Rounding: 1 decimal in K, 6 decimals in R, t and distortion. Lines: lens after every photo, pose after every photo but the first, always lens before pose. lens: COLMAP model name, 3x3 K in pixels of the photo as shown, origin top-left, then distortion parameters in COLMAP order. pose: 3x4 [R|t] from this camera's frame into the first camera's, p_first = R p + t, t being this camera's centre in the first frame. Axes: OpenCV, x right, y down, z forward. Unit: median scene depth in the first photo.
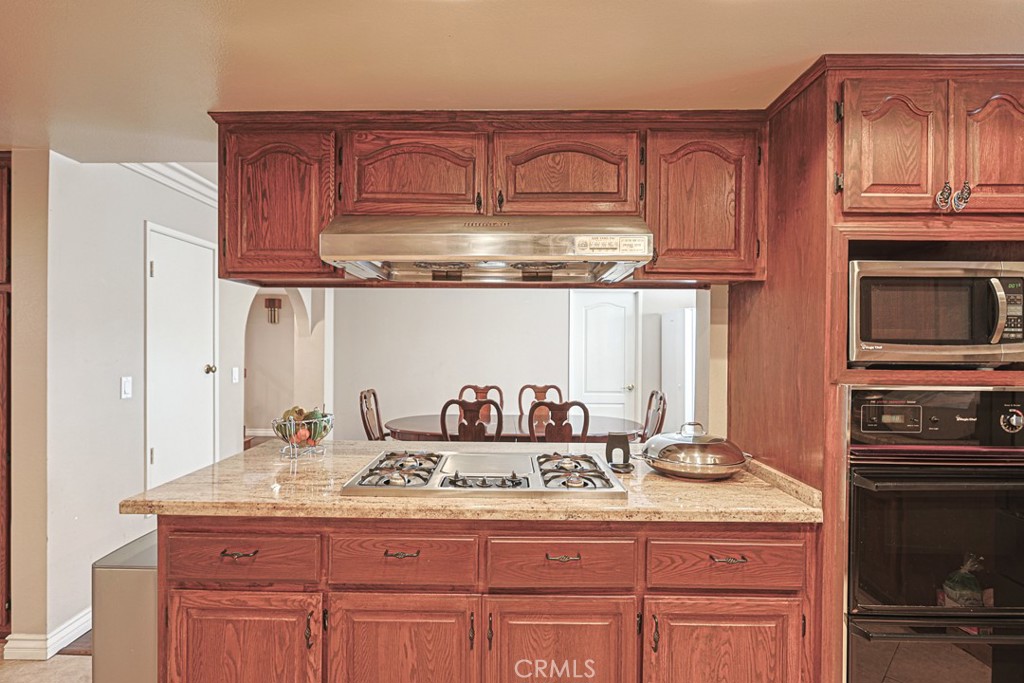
lens RADIAL K [[485.4, 0, 519.4], [0, 485.4, 350.1], [0, 0, 1]] dist [-0.005421, 0.000546]
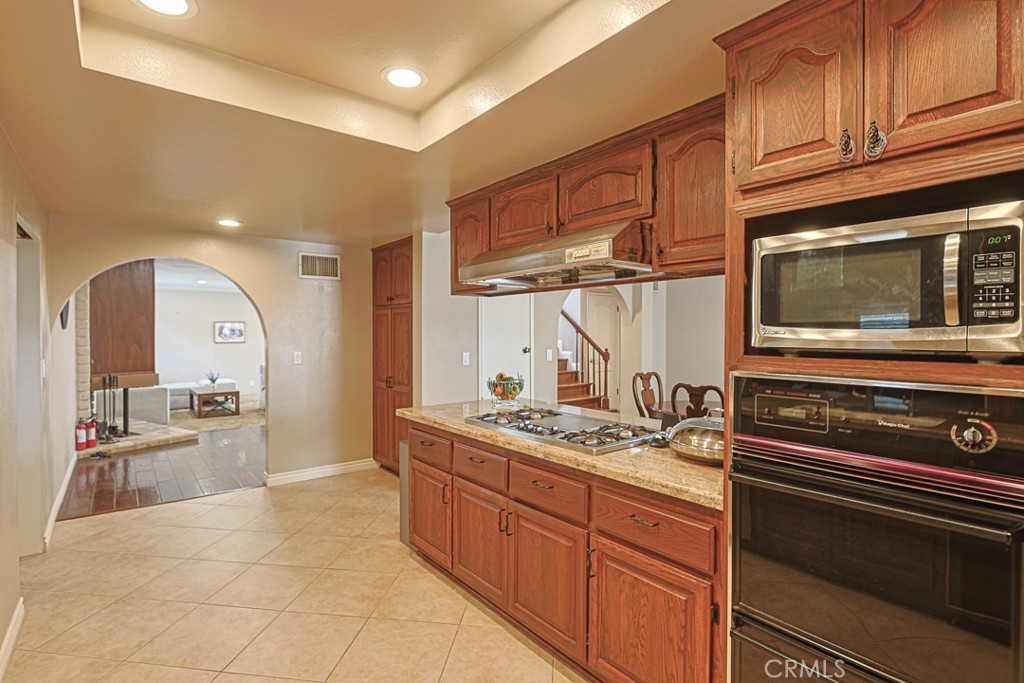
lens RADIAL K [[485.4, 0, 497.0], [0, 485.4, 337.1], [0, 0, 1]] dist [-0.005421, 0.000546]
pose [[0.631613, 0.001060, -0.775283, 1.078295], [-0.002935, 0.999995, -0.001024, 0.006223], [0.775278, 0.002923, 0.631613, 0.023424]]
